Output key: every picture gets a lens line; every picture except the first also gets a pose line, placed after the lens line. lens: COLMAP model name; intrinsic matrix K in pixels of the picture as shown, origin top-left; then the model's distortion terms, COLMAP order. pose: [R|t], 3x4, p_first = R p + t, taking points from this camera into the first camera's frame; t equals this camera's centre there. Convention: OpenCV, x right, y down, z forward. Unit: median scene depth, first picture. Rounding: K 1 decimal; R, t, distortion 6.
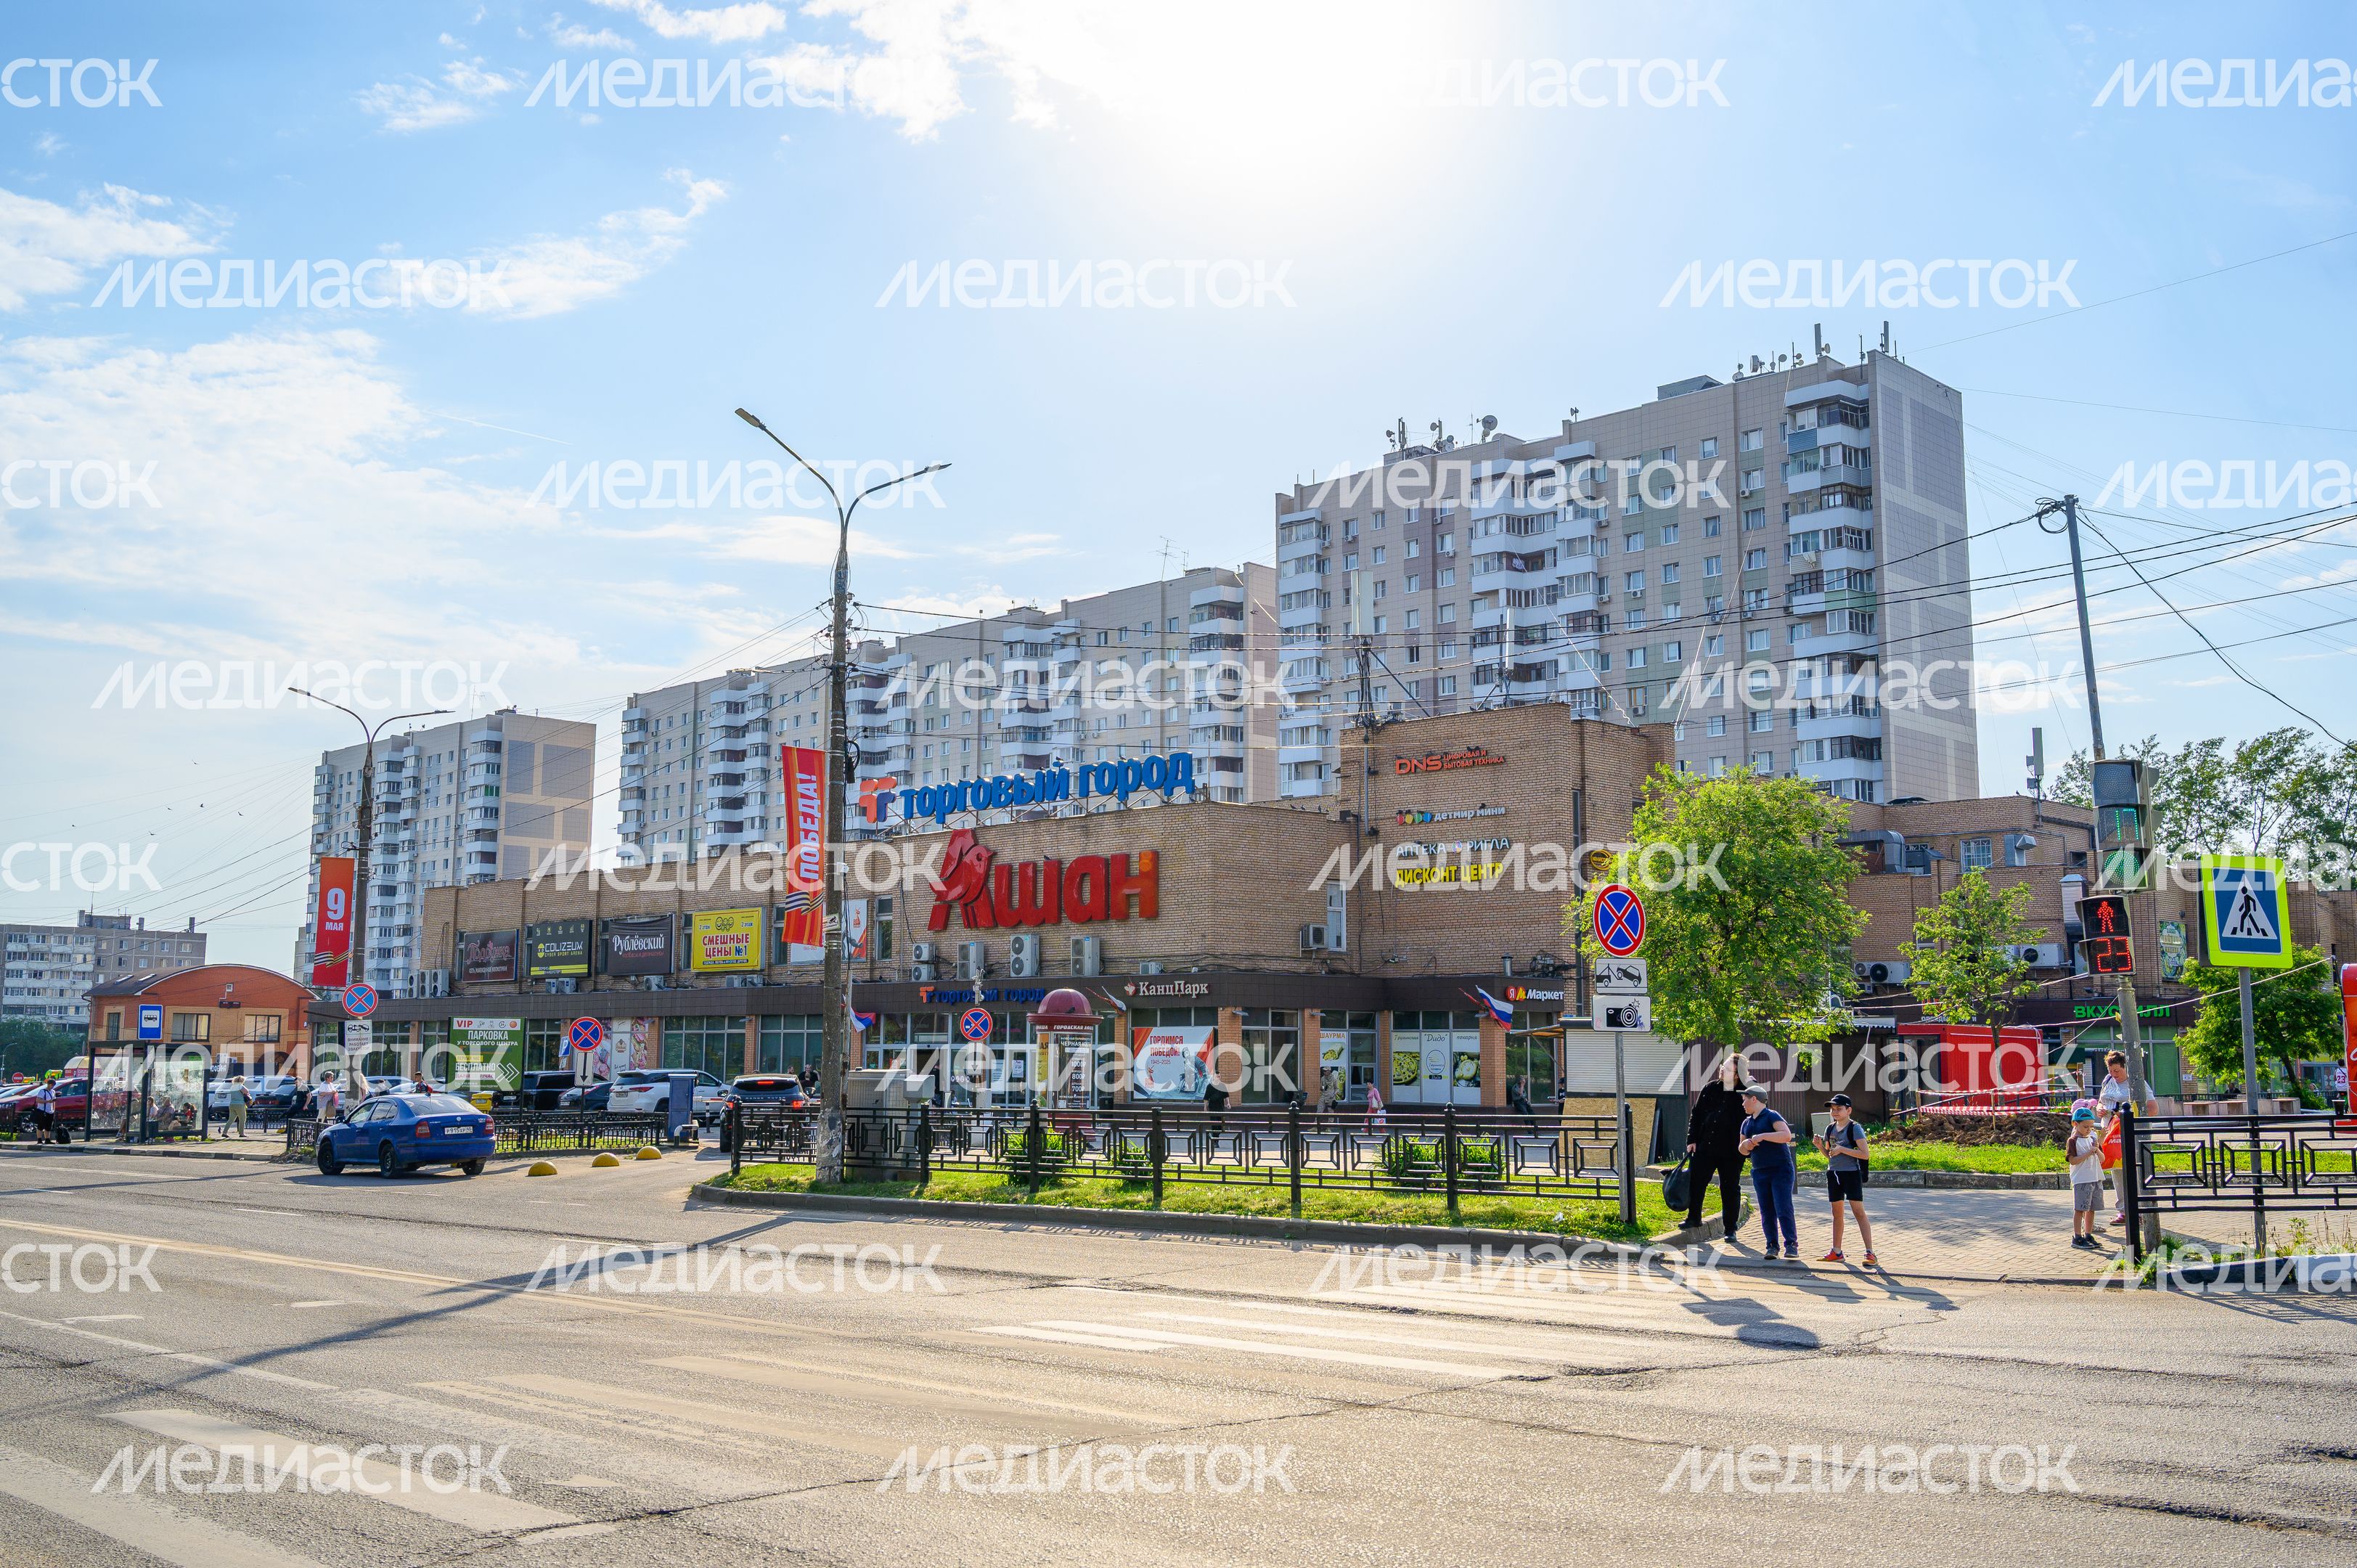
lens RADIAL K [[2214.1, 0, 1178.5], [0, 2214.1, 784.0], [0, 0, 1]] dist [0.013724, 0.003639]
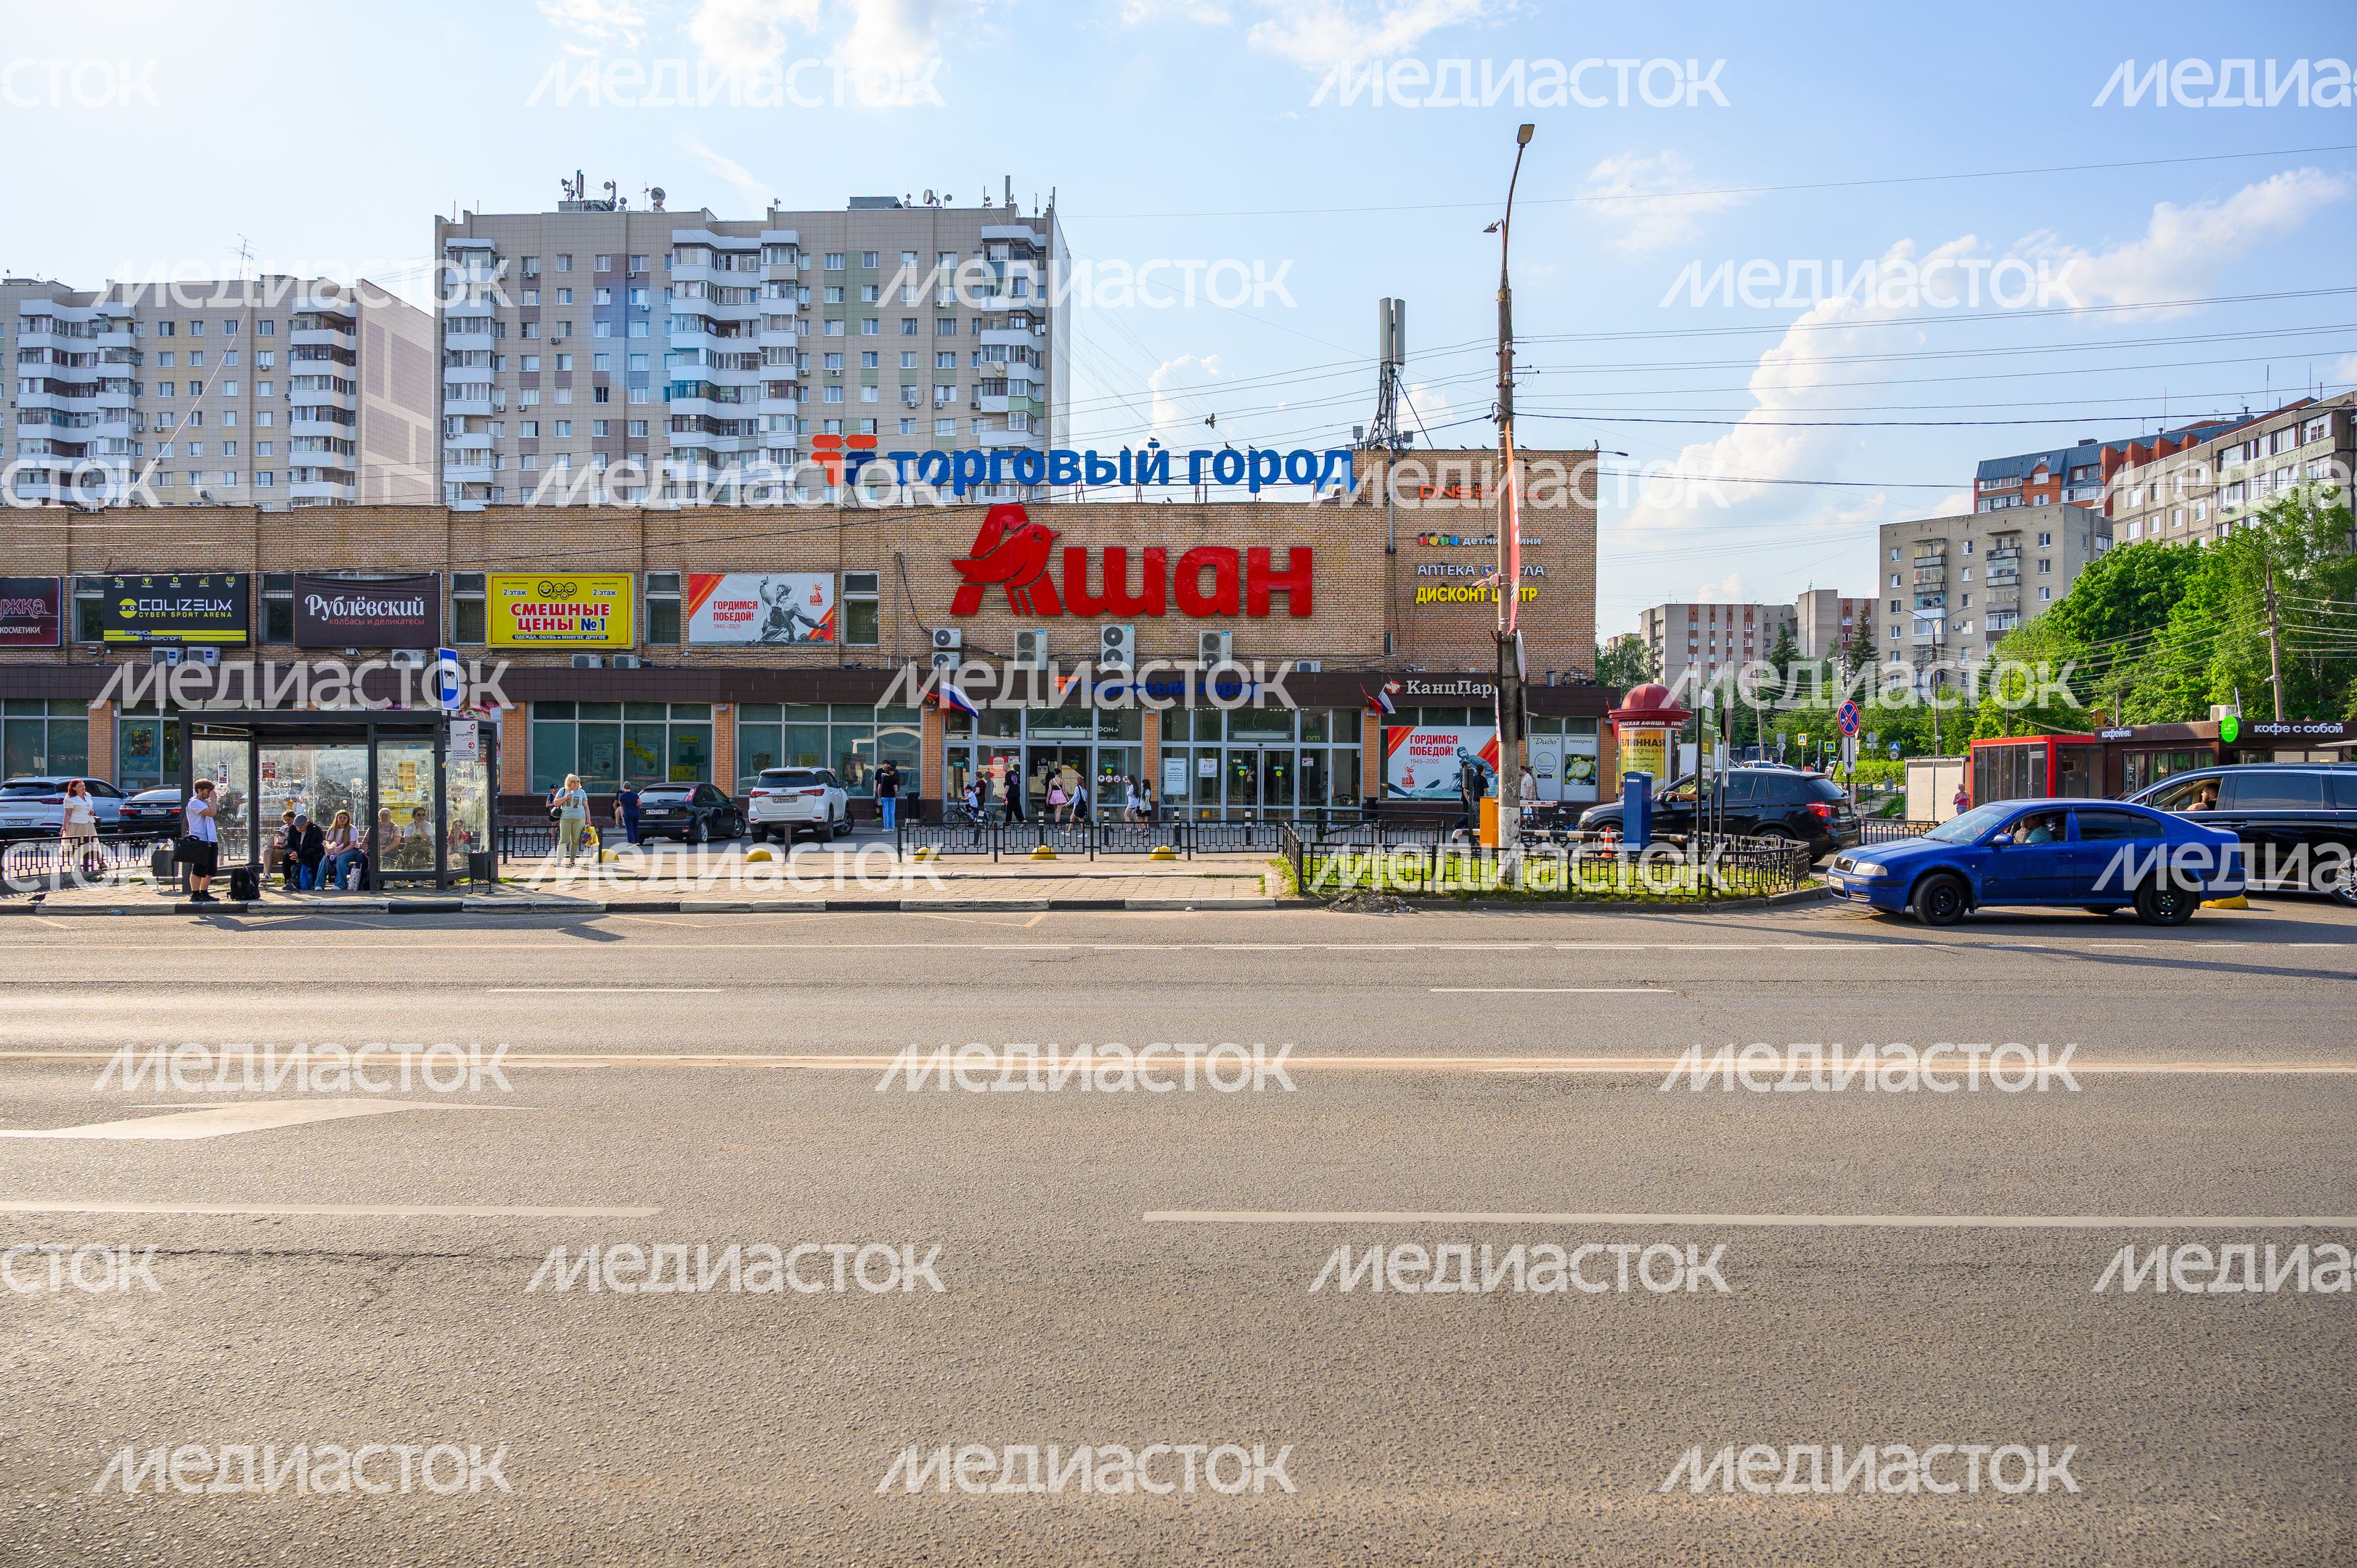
lens RADIAL K [[1606.9, 0, 1178.5], [0, 1606.9, 784.0], [0, 0, 1]] dist [-0.005422, 0.001010]
pose [[0.741488, -0.003301, 0.670958, -0.230102], [-0.086571, 0.991159, 0.100548, 0.029271], [-0.665358, -0.132640, 0.734647, 0.218414]]
